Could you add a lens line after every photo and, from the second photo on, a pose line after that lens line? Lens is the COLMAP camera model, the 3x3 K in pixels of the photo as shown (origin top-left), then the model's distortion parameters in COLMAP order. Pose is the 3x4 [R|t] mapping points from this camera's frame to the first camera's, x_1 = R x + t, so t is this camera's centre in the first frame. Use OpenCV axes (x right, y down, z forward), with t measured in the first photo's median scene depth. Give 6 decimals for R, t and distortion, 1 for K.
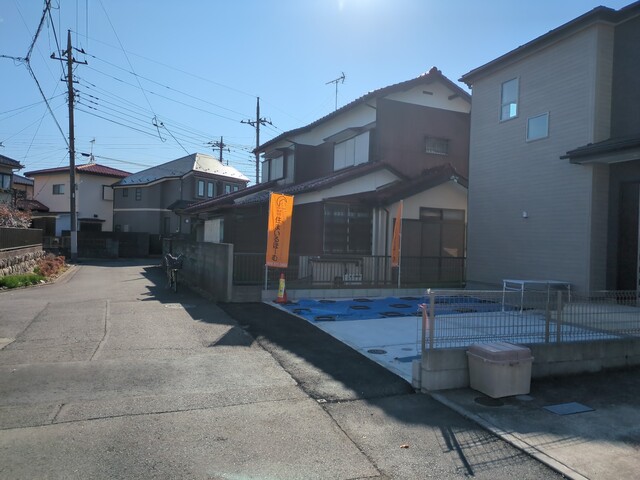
lens RADIAL K [[471.4, 0, 320.2], [0, 471.4, 237.6], [0, 0, 1]] dist [0.094614, -0.103609]
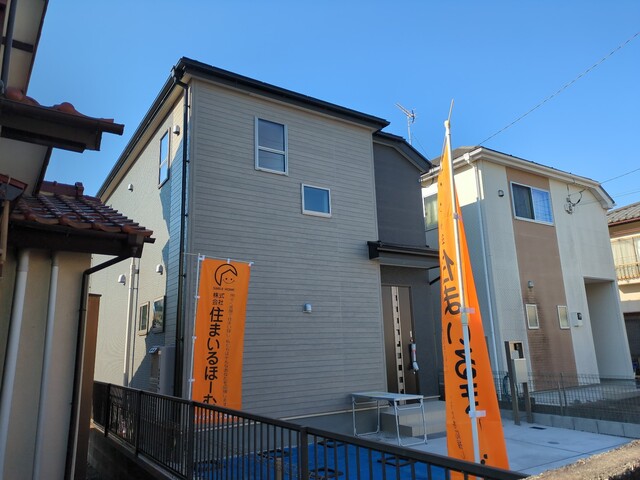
lens RADIAL K [[471.4, 0, 320.2], [0, 471.4, 237.6], [0, 0, 1]] dist [0.094614, -0.103609]
pose [[-0.236860, 0.198722, 0.951003, -0.225854], [0.023192, 0.979735, -0.198949, -0.007101], [-0.971267, -0.025068, -0.236669, 0.897313]]
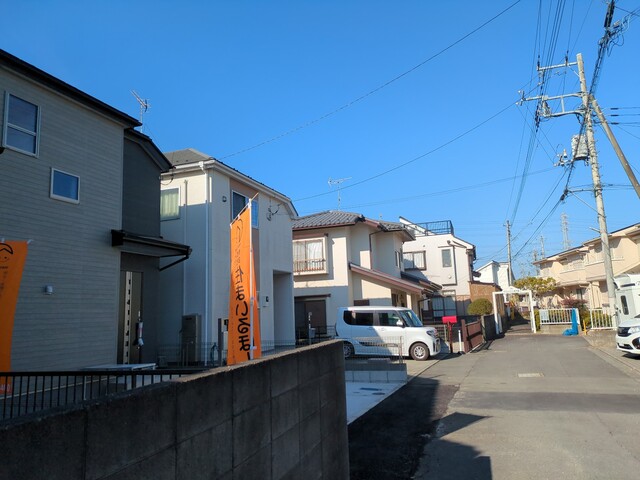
lens RADIAL K [[471.4, 0, 320.2], [0, 471.4, 237.6], [0, 0, 1]] dist [0.094614, -0.103609]
pose [[-0.761045, 0.110127, 0.639283, -0.314181], [0.019795, 0.988968, -0.146800, -0.006873], [-0.648397, -0.099067, -0.754829, 1.014409]]
